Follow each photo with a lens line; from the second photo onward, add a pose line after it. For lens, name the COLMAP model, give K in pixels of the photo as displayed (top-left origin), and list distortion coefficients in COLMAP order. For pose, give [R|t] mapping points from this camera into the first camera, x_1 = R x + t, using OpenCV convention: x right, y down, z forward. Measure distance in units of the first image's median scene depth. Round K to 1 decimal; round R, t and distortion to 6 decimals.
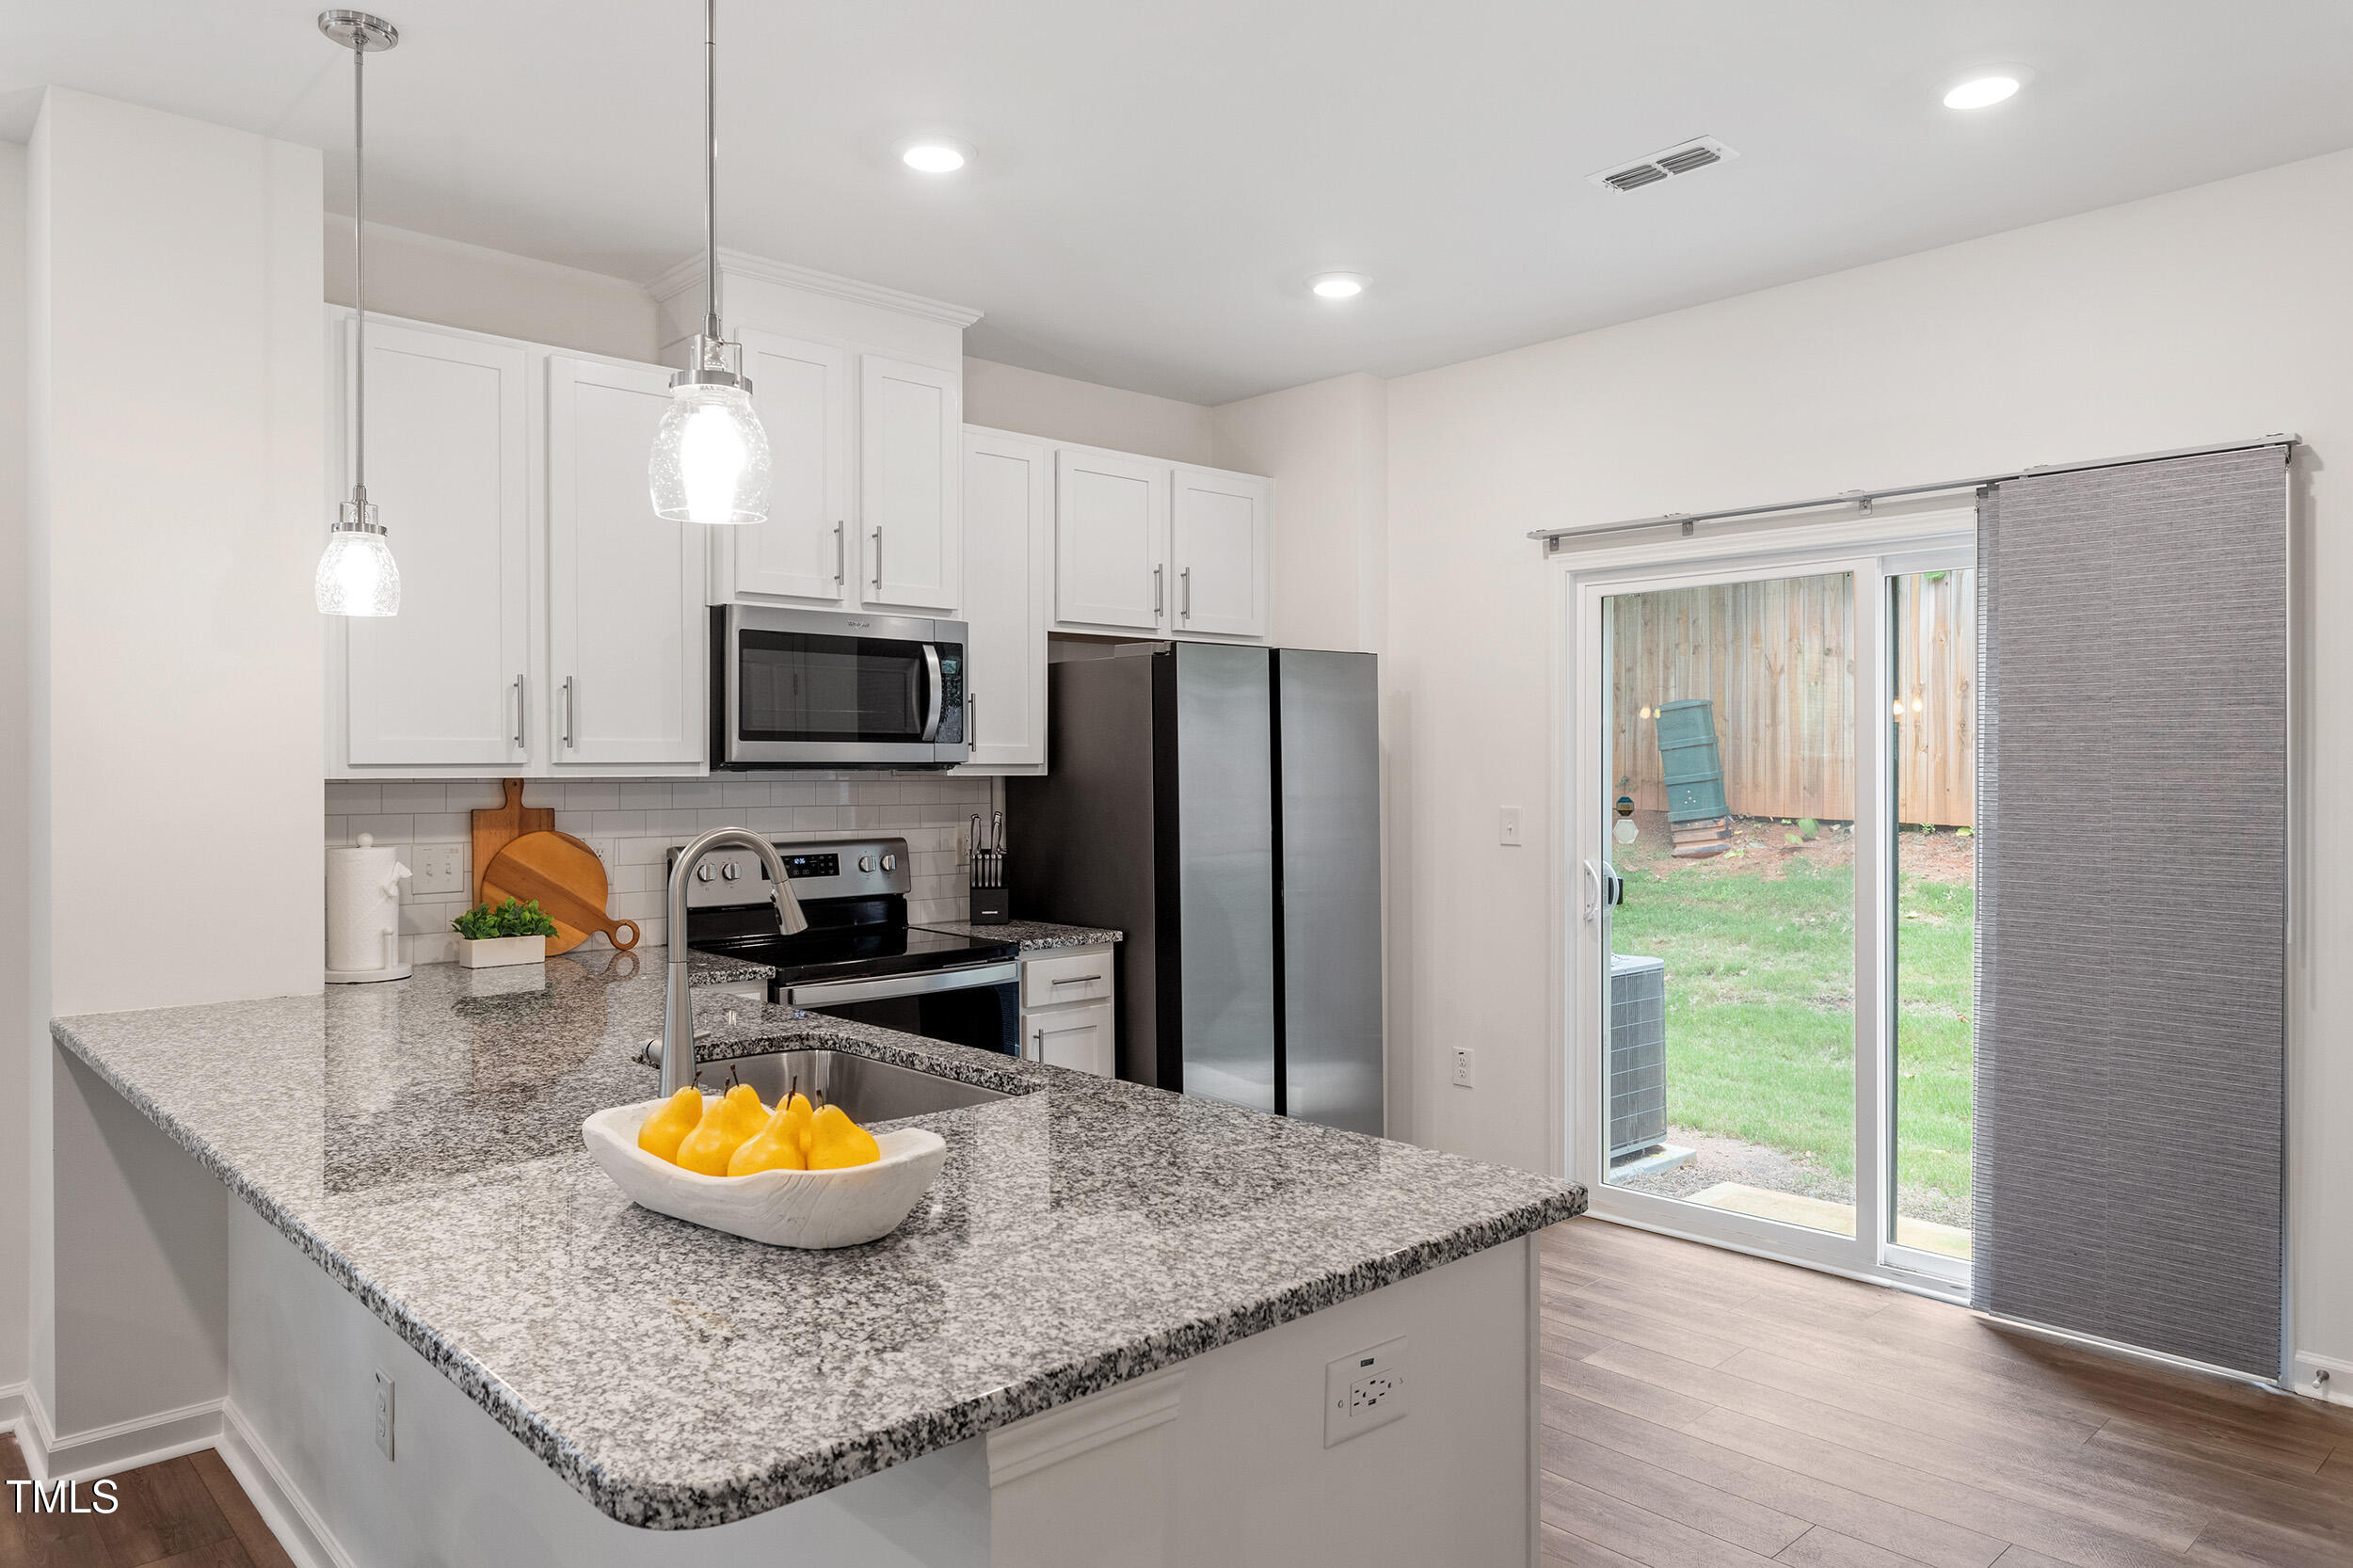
lens RADIAL K [[1545.9, 0, 1175.0], [0, 1545.9, 773.4], [0, 0, 1]] dist [-0.006051, -0.000499]
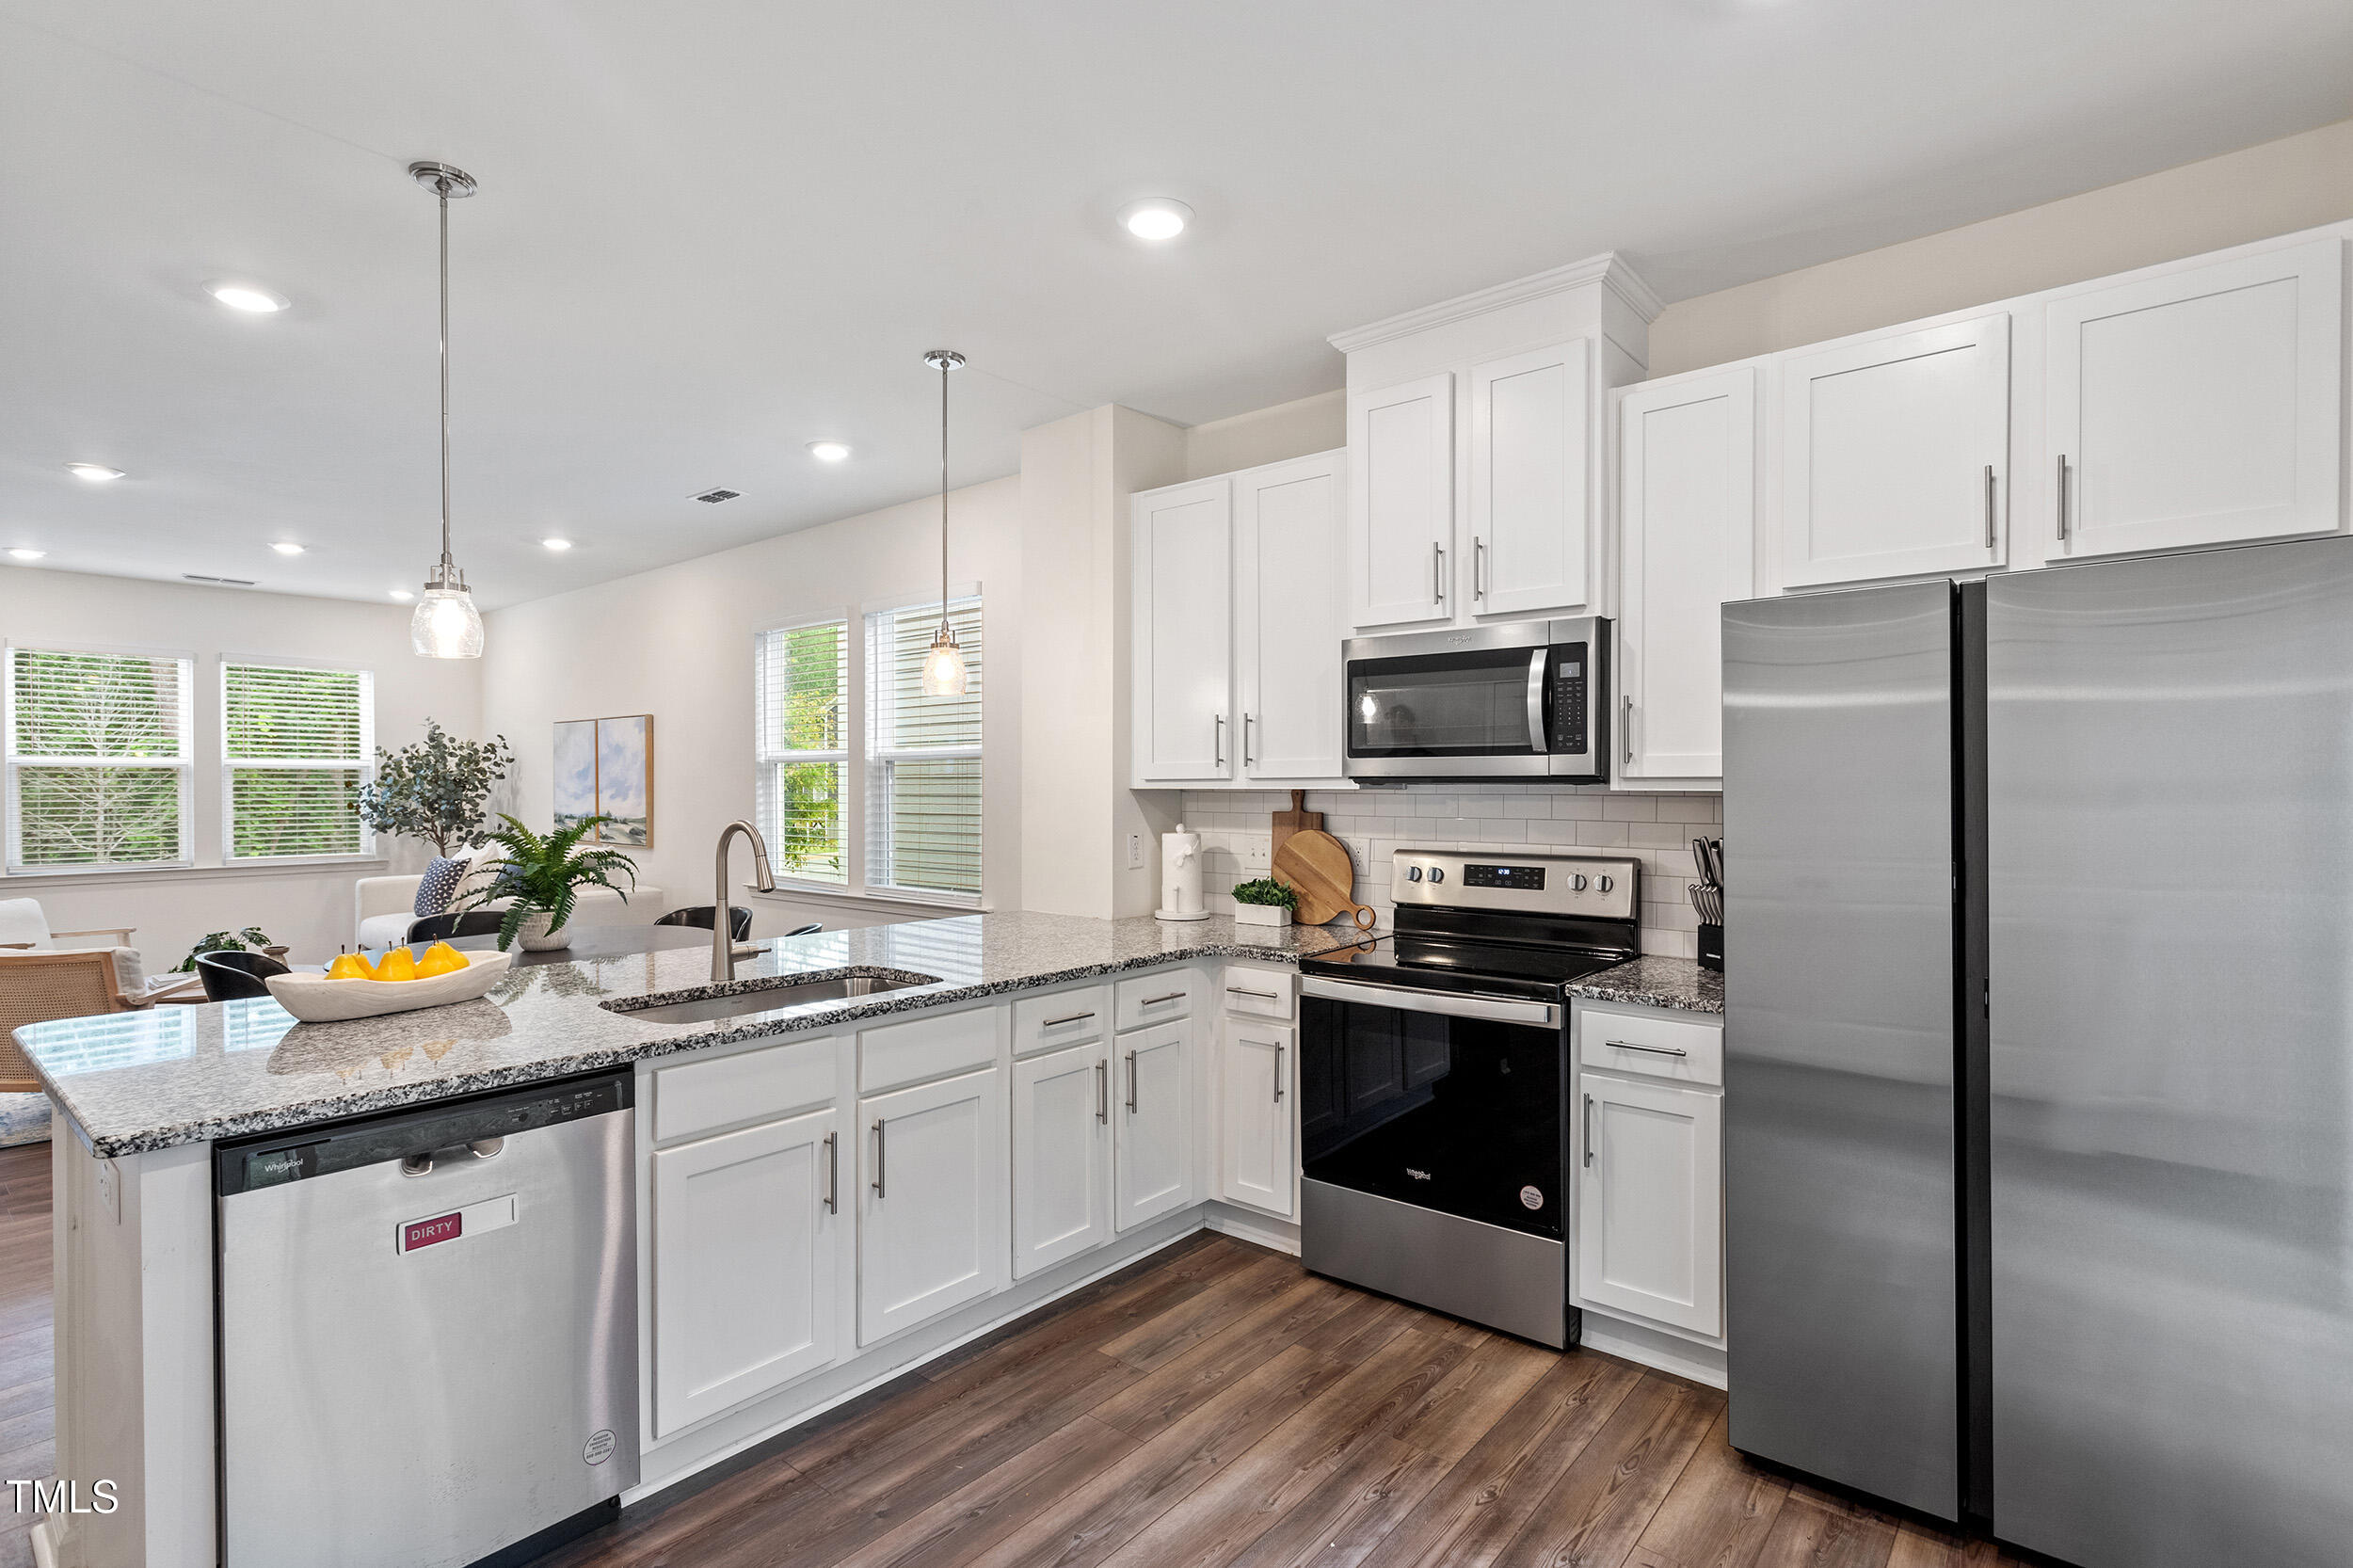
lens RADIAL K [[1136.9, 0, 1180.7], [0, 1136.9, 796.1], [0, 0, 1]] dist [-0.006613, 0.002138]
pose [[0.133894, 0.014587, -0.990888, 0.504627], [-0.002214, 0.999894, 0.014421, -0.004579], [0.990993, 0.000263, 0.133912, 0.718167]]
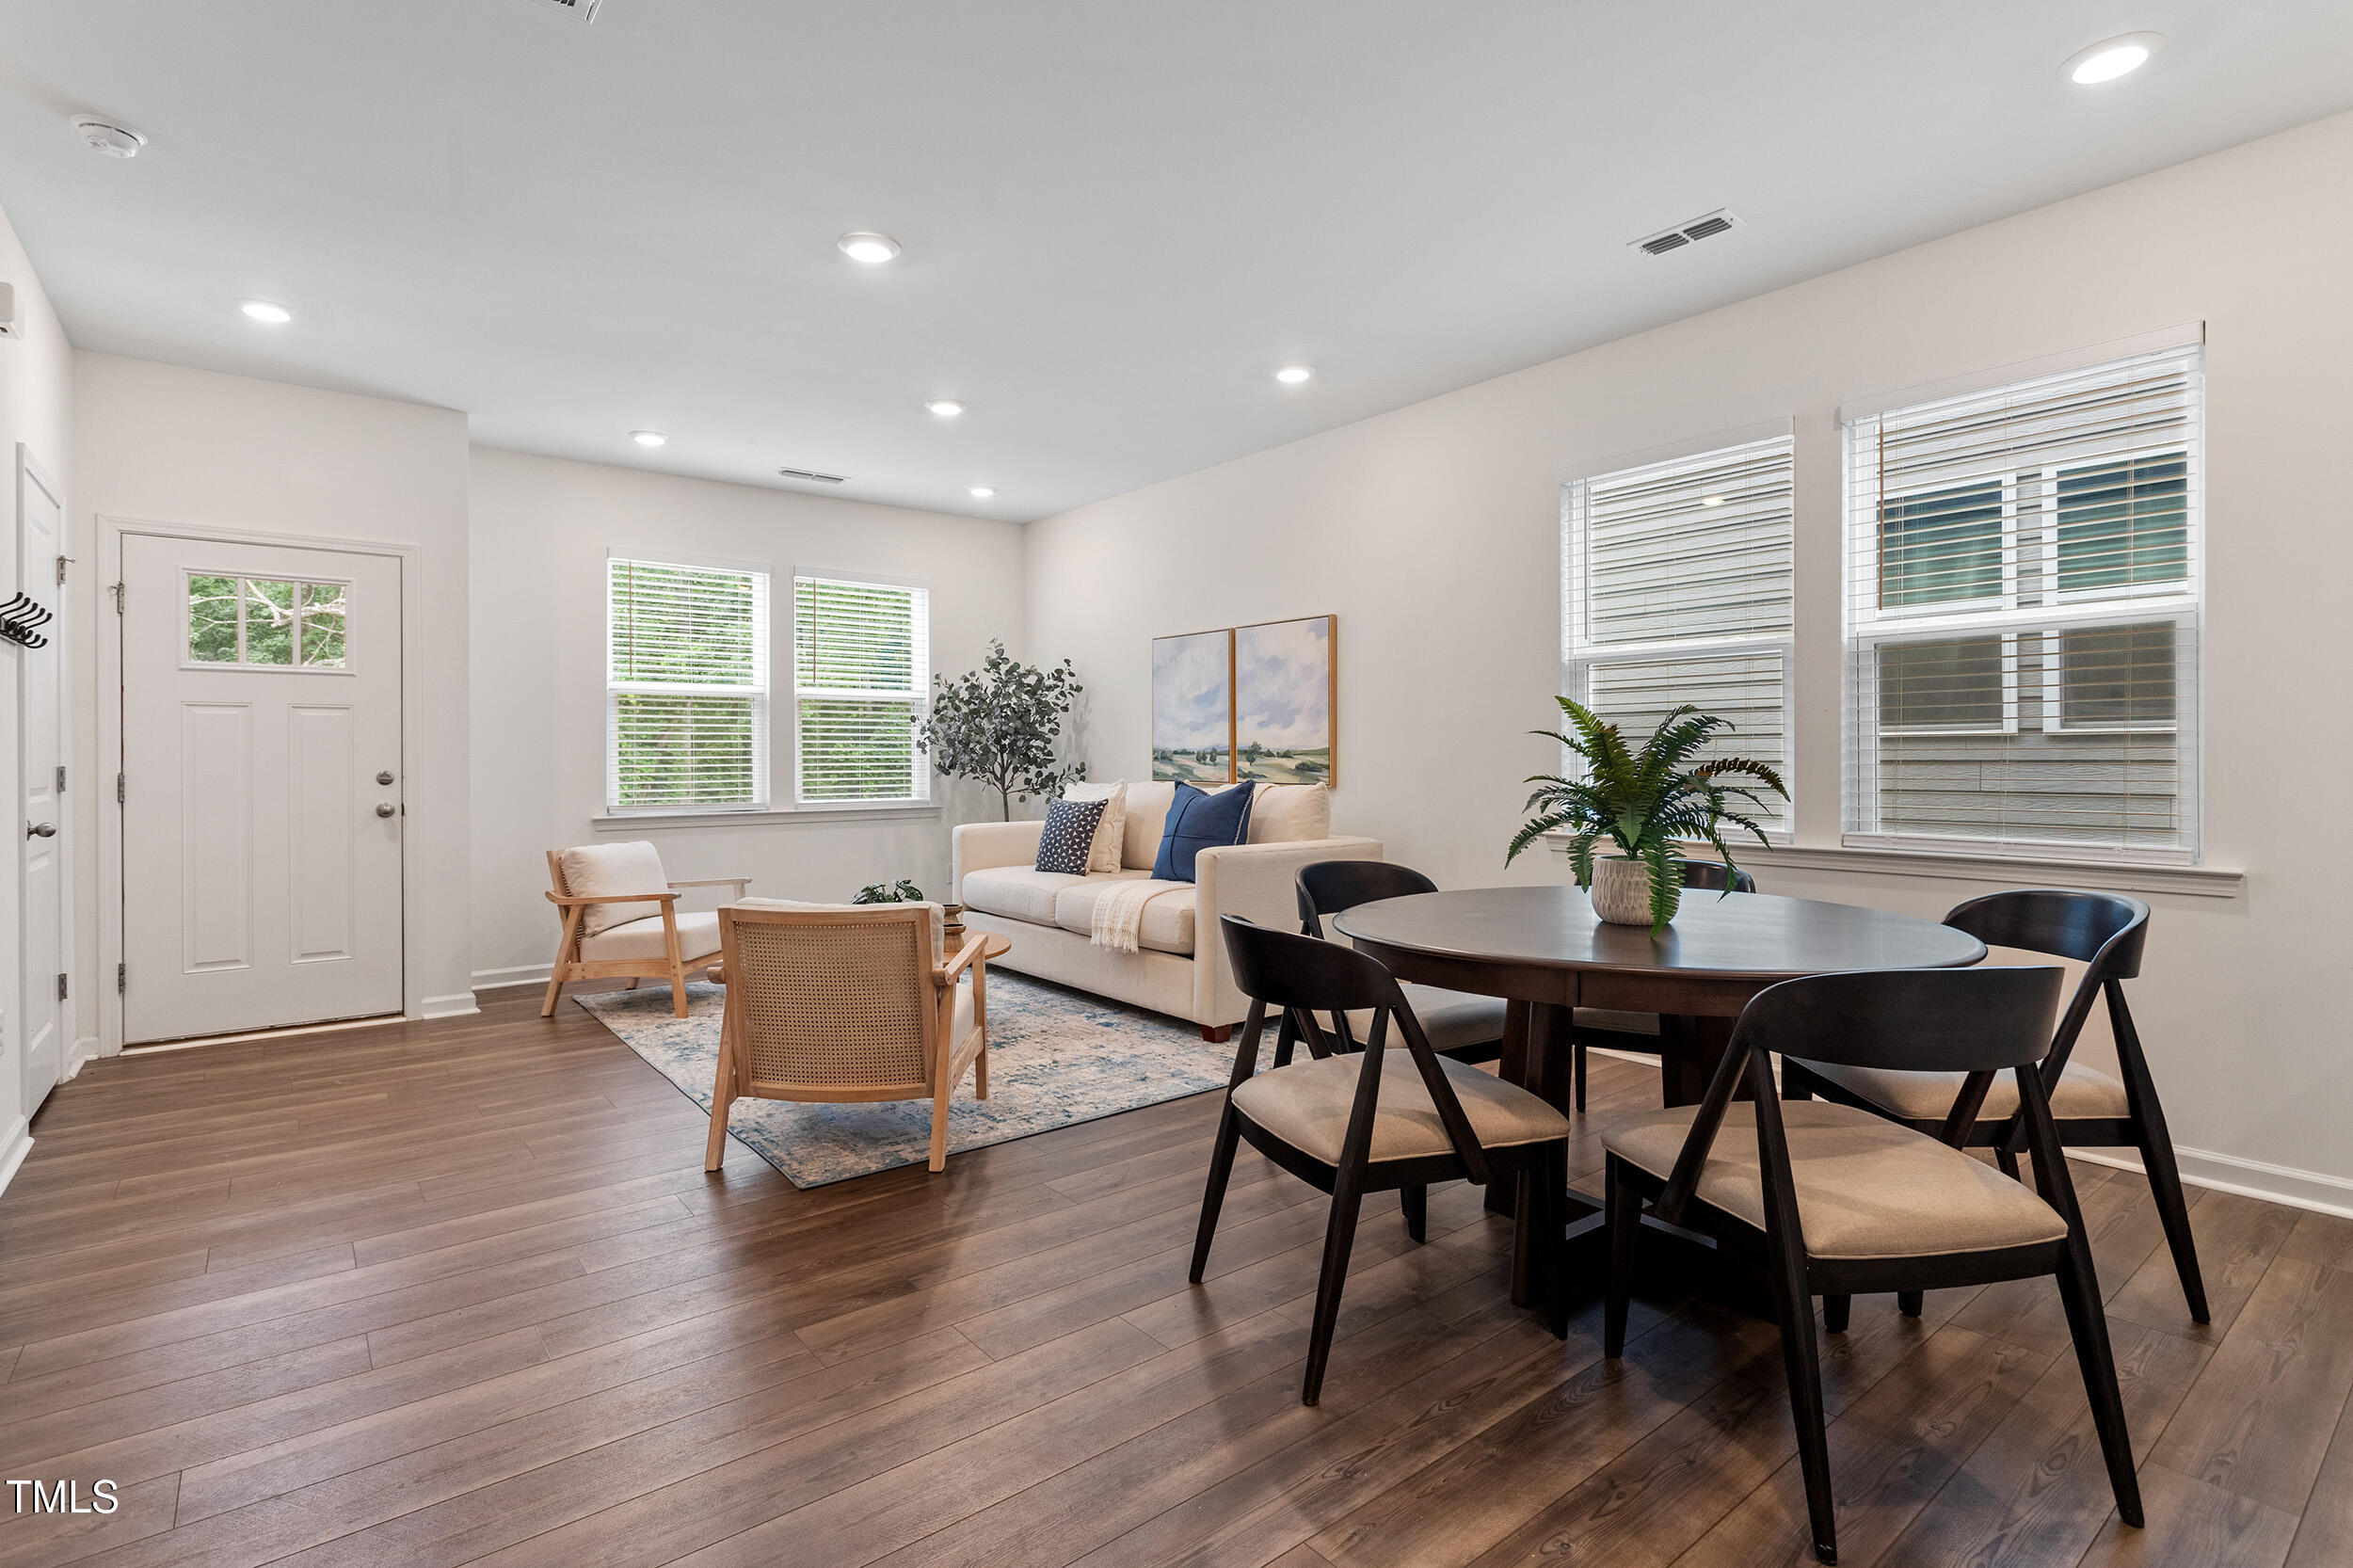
lens RADIAL K [[1136.9, 0, 1172.8], [0, 1136.9, 767.3], [0, 0, 1]] dist [-0.006613, 0.002138]
pose [[-0.066971, 0.012600, -0.997675, 0.366355], [0.000357, 0.999921, 0.012604, 0.014423], [0.997755, 0.000488, -0.066970, 0.523033]]
